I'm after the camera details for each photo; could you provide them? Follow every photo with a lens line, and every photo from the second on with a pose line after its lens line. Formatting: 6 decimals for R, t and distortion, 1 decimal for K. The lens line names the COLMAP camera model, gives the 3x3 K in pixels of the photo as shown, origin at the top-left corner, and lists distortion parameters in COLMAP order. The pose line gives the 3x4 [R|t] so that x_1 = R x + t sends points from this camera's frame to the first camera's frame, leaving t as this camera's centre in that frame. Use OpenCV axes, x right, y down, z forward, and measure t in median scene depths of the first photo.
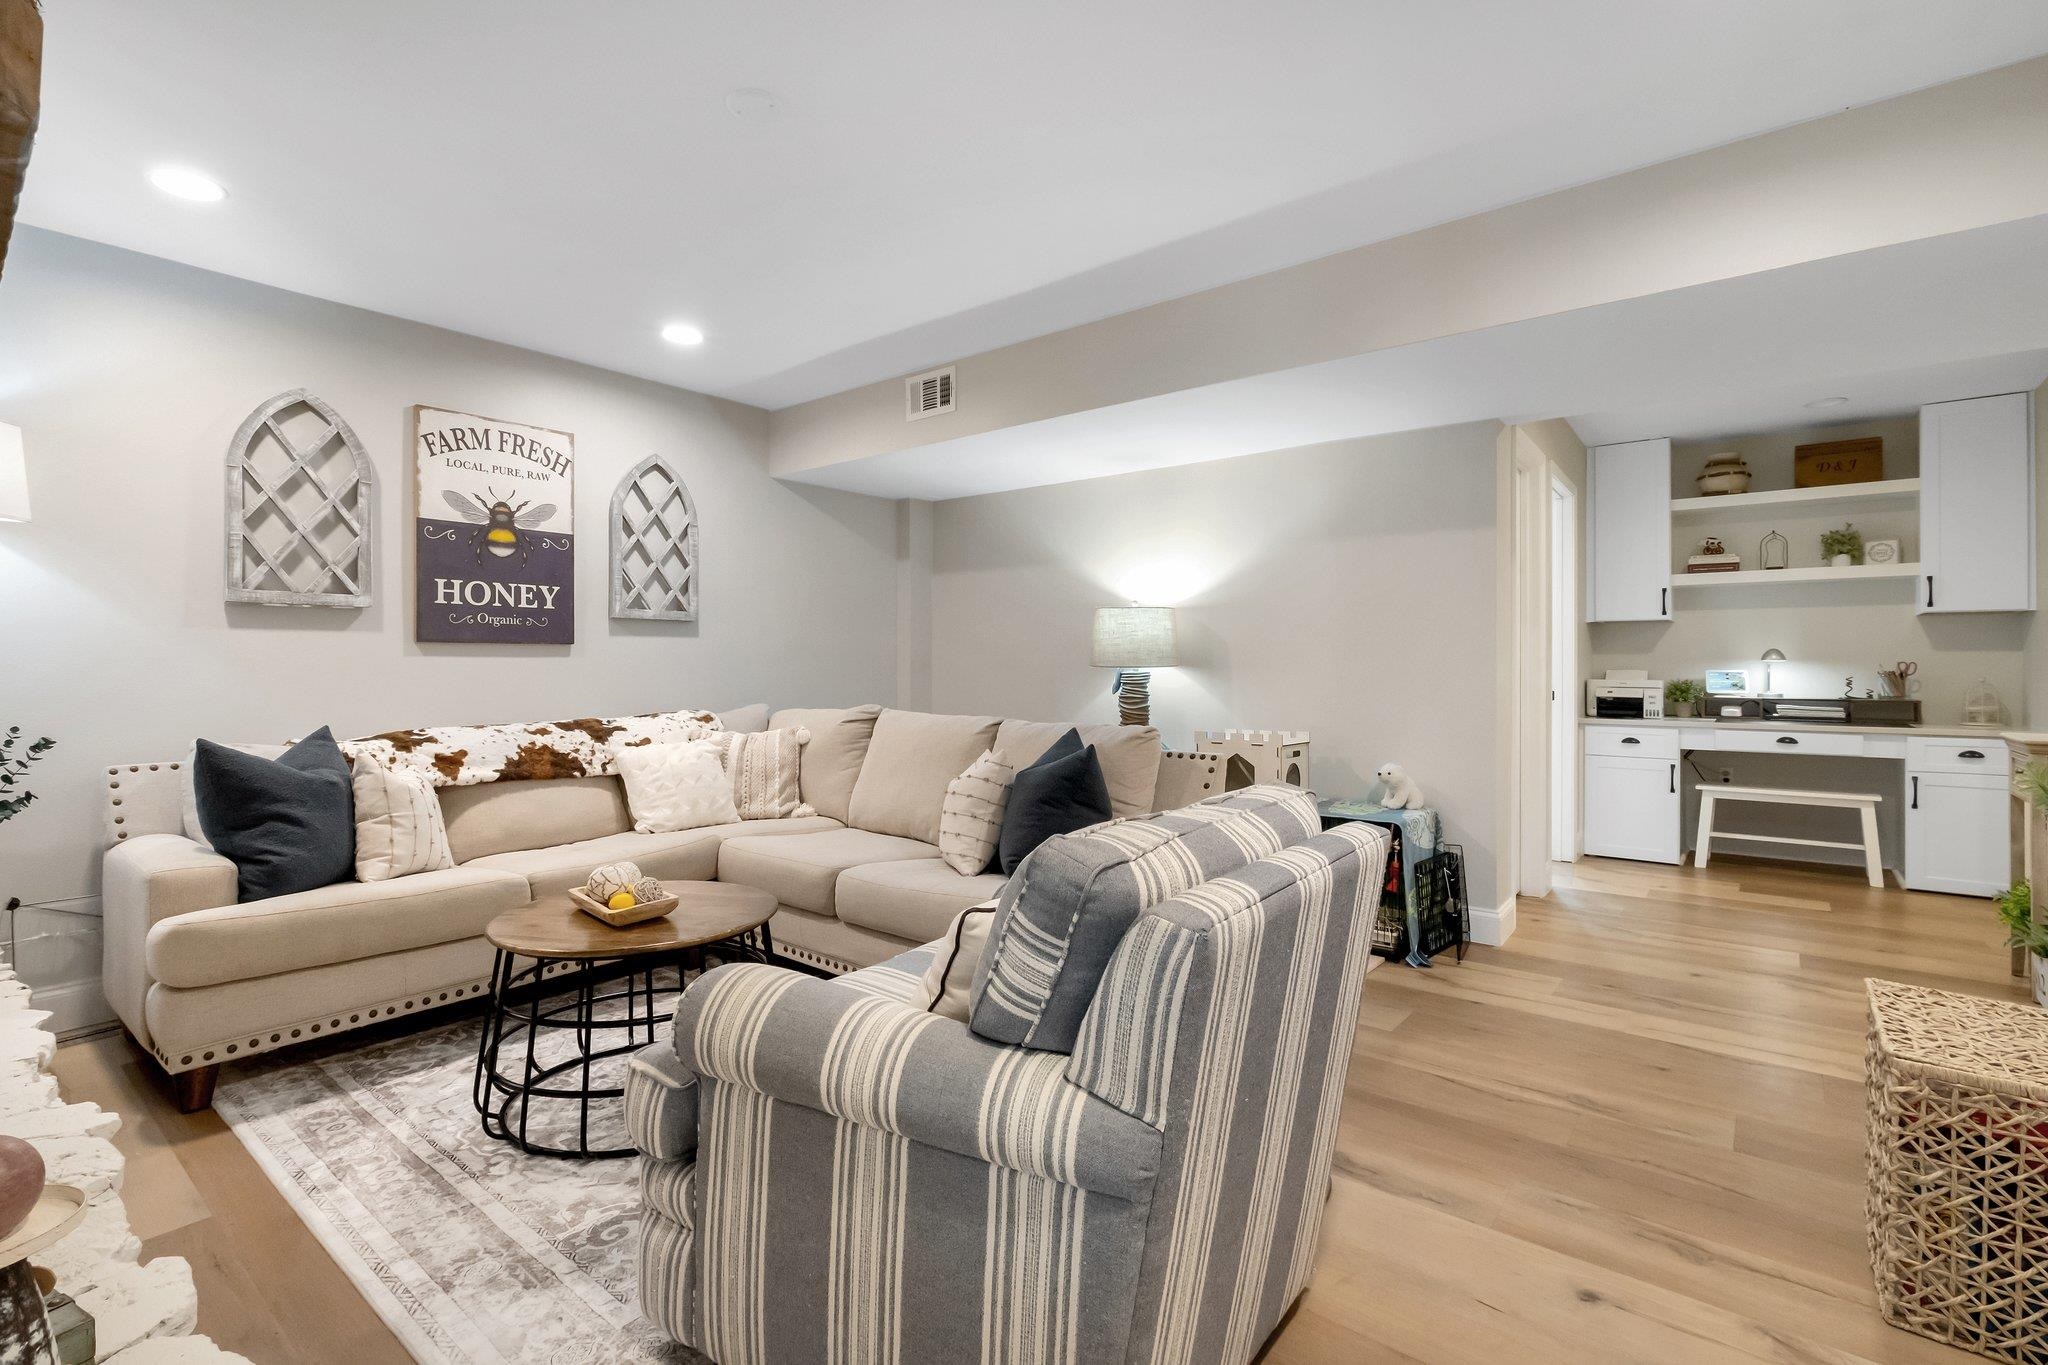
lens RADIAL K [[913.8, 0, 1013.4], [0, 913.8, 660.9], [0, 0, 1]] dist [-0.008769, 0.001349]
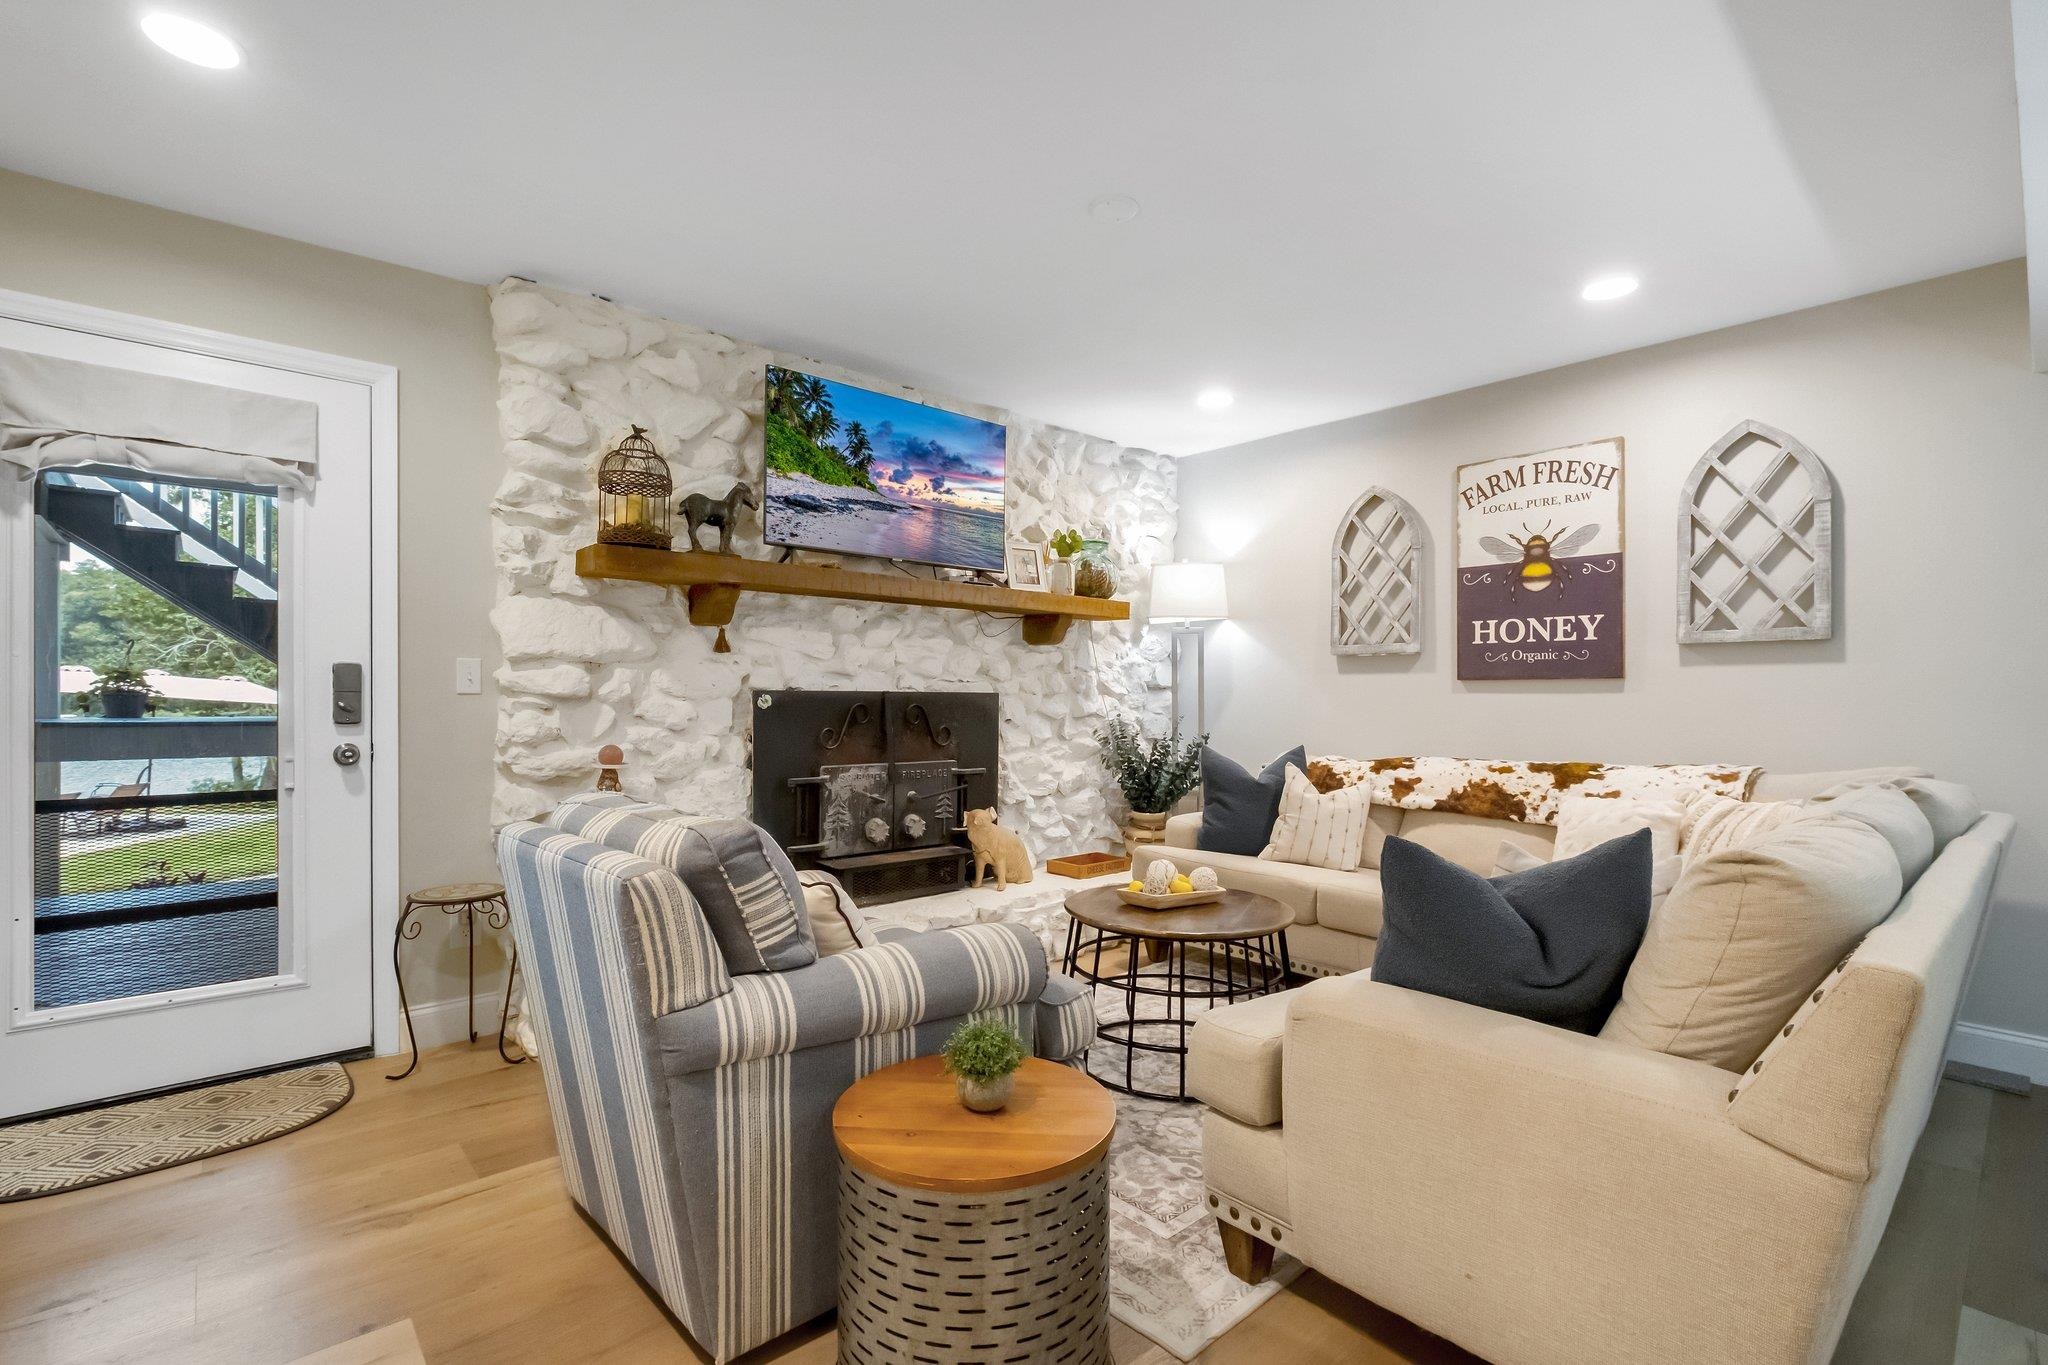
lens RADIAL K [[913.8, 0, 1008.2], [0, 913.8, 699.7], [0, 0, 1]] dist [-0.008769, 0.001349]
pose [[-0.154986, 0.000067, -0.987917, 0.515540], [-0.002219, 0.999997, 0.000416, 0.003458], [0.987914, 0.002257, -0.154986, 0.616121]]
